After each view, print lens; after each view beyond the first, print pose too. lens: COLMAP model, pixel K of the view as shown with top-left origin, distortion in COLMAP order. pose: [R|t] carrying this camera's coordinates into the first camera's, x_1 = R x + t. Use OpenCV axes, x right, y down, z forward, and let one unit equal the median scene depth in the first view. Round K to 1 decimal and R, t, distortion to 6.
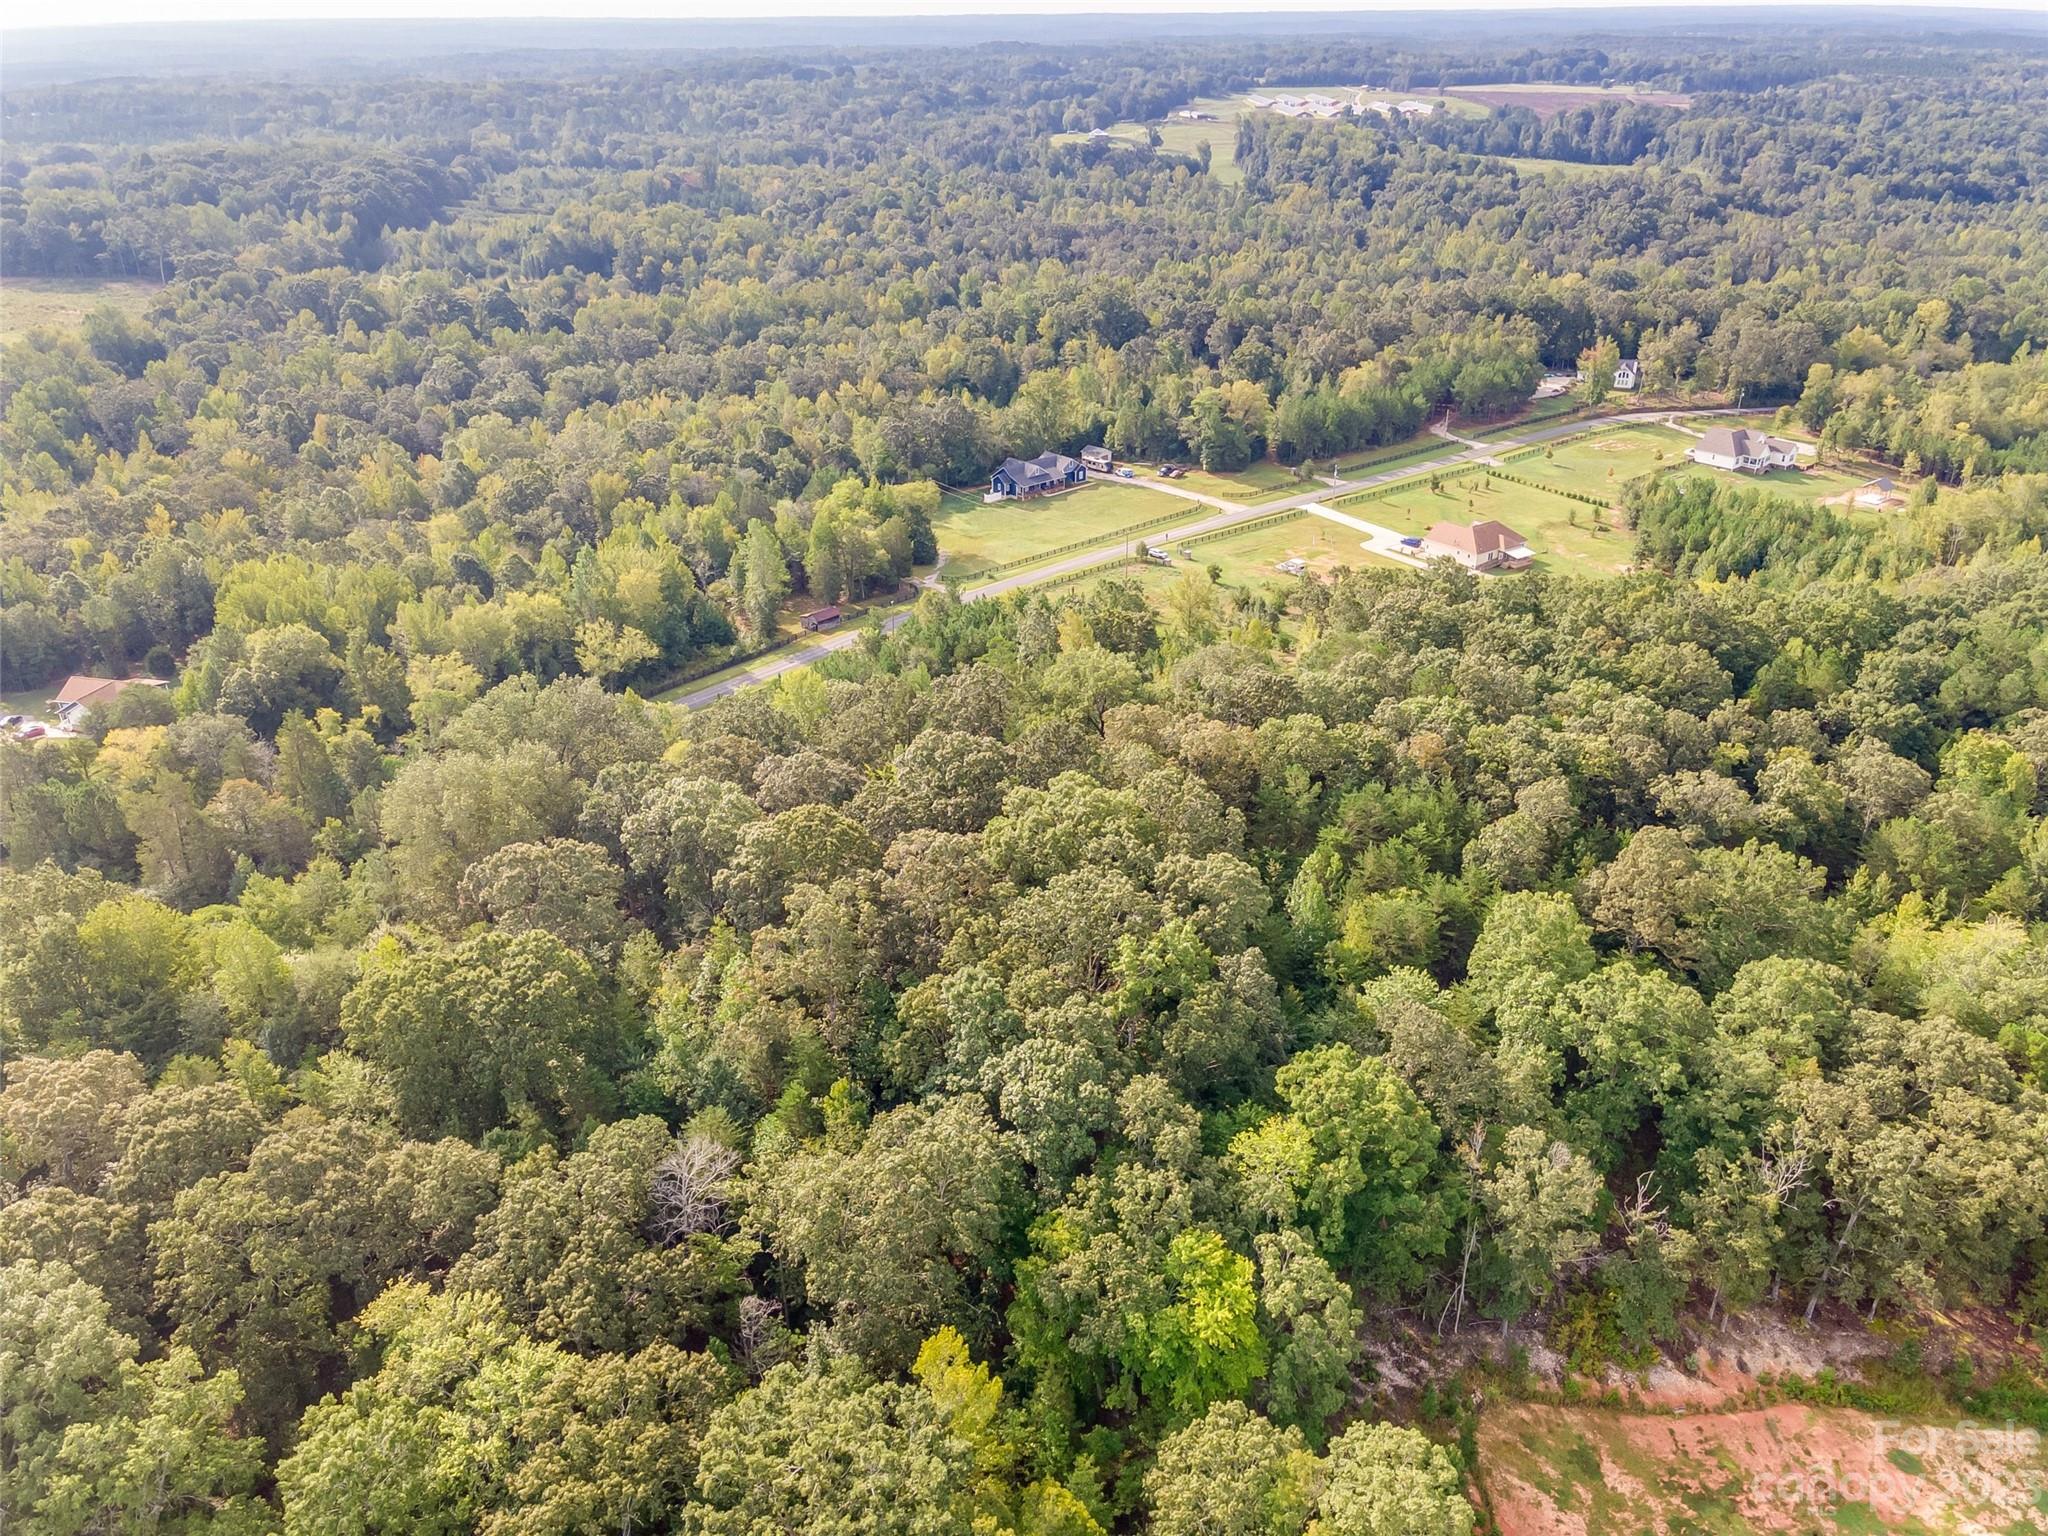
lens RADIAL K [[1550.7, 0, 1024.0], [0, 1550.7, 768.0], [0, 0, 1]] dist [-0.015206, 0.039401]
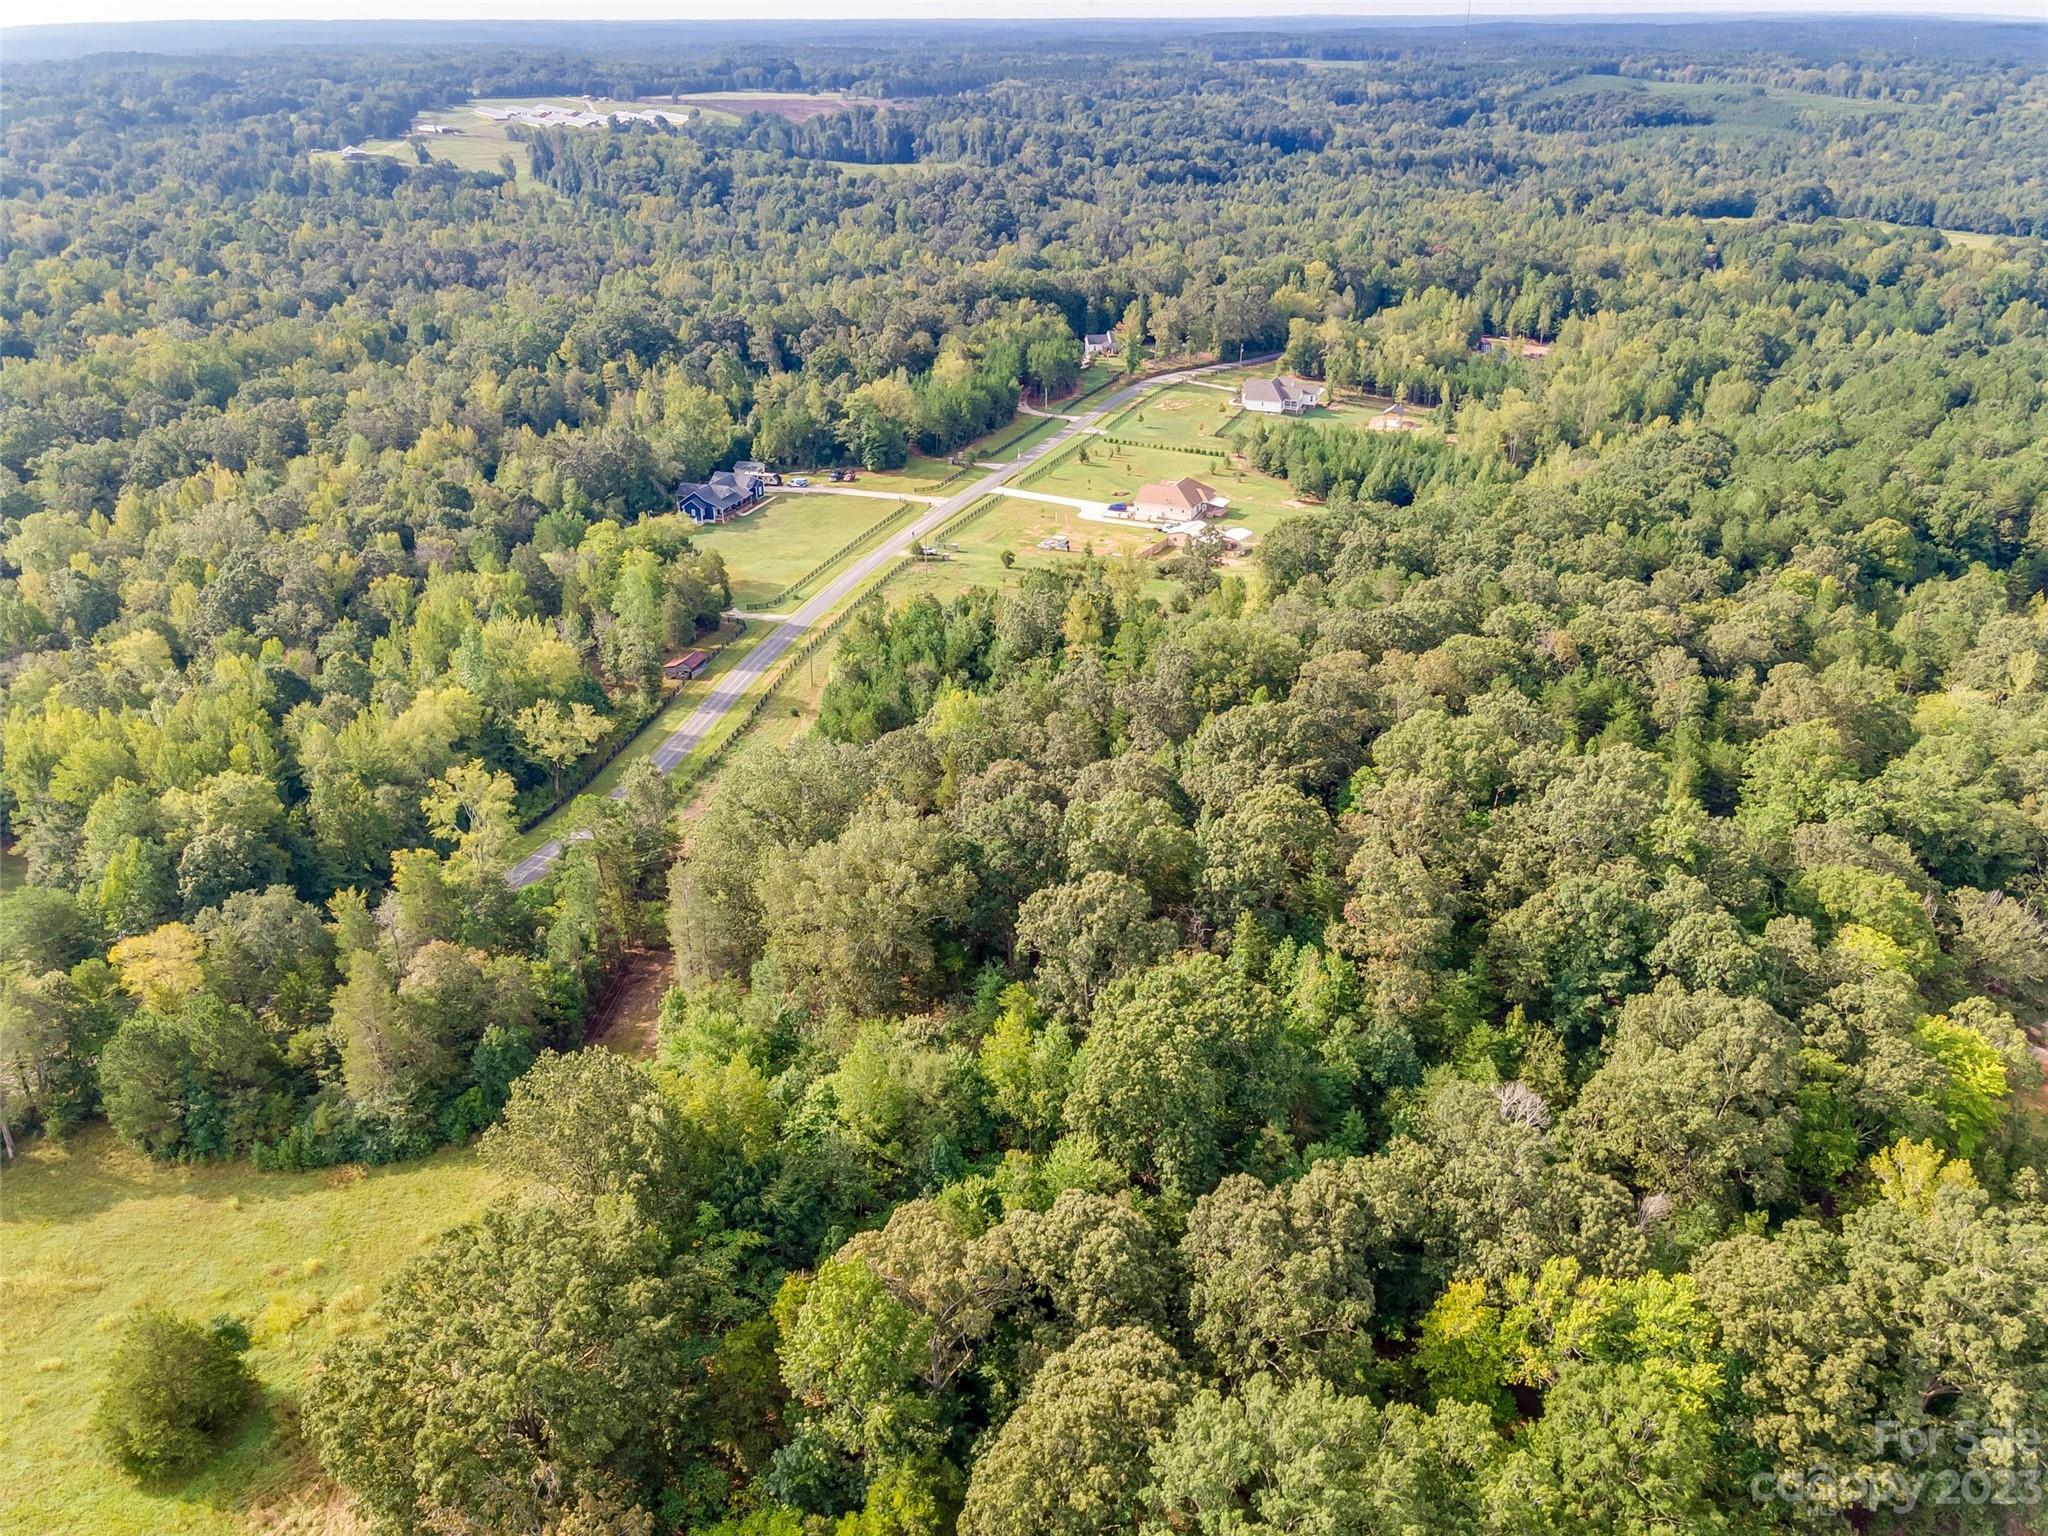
lens RADIAL K [[1515.1, 0, 1024.0], [0, 1515.1, 768.0], [0, 0, 1]] dist [-0.009699, 0.057144]
pose [[0.880888, -0.209720, 0.424328, -0.247964], [0.208675, 0.976729, 0.049539, -0.026763], [-0.424843, 0.044909, 0.904152, 0.056339]]
